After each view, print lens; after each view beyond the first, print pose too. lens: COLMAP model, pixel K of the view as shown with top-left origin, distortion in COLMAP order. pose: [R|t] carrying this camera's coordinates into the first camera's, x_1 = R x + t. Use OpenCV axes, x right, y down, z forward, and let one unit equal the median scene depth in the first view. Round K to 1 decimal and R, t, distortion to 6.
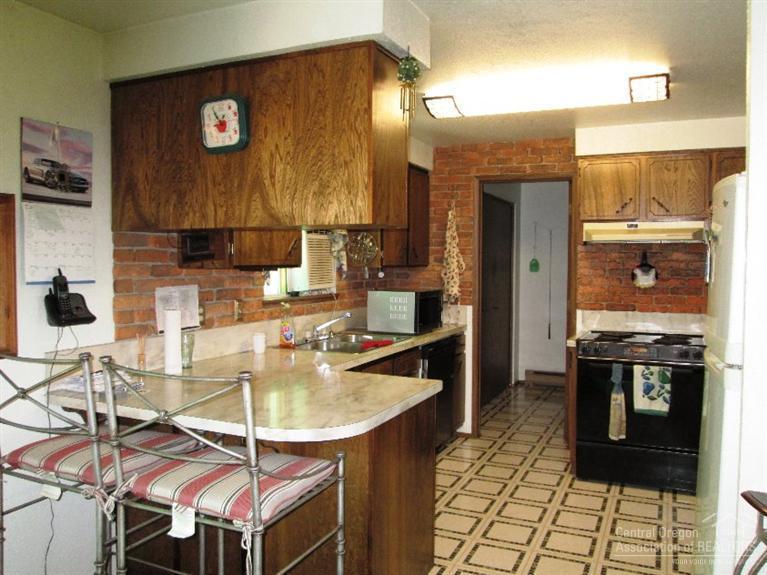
lens RADIAL K [[630.2, 0, 388.9], [0, 630.2, 292.2], [0, 0, 1]] dist [-0.061925, 0.035408]
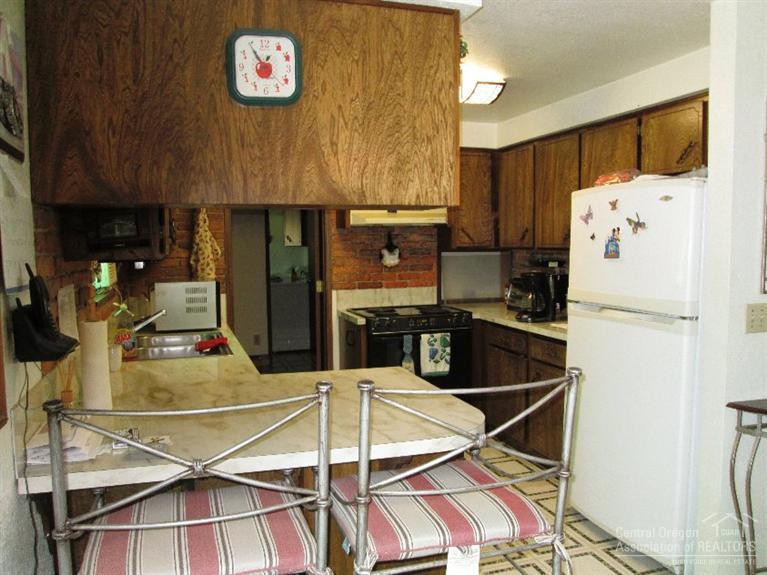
lens RADIAL K [[630.2, 0, 386.6], [0, 630.2, 291.5], [0, 0, 1]] dist [-0.061925, 0.035408]
pose [[0.733684, -0.064525, 0.676421, -0.673117], [0.046701, 0.997915, 0.044538, -0.023579], [-0.677884, -0.001088, 0.735168, 0.333156]]
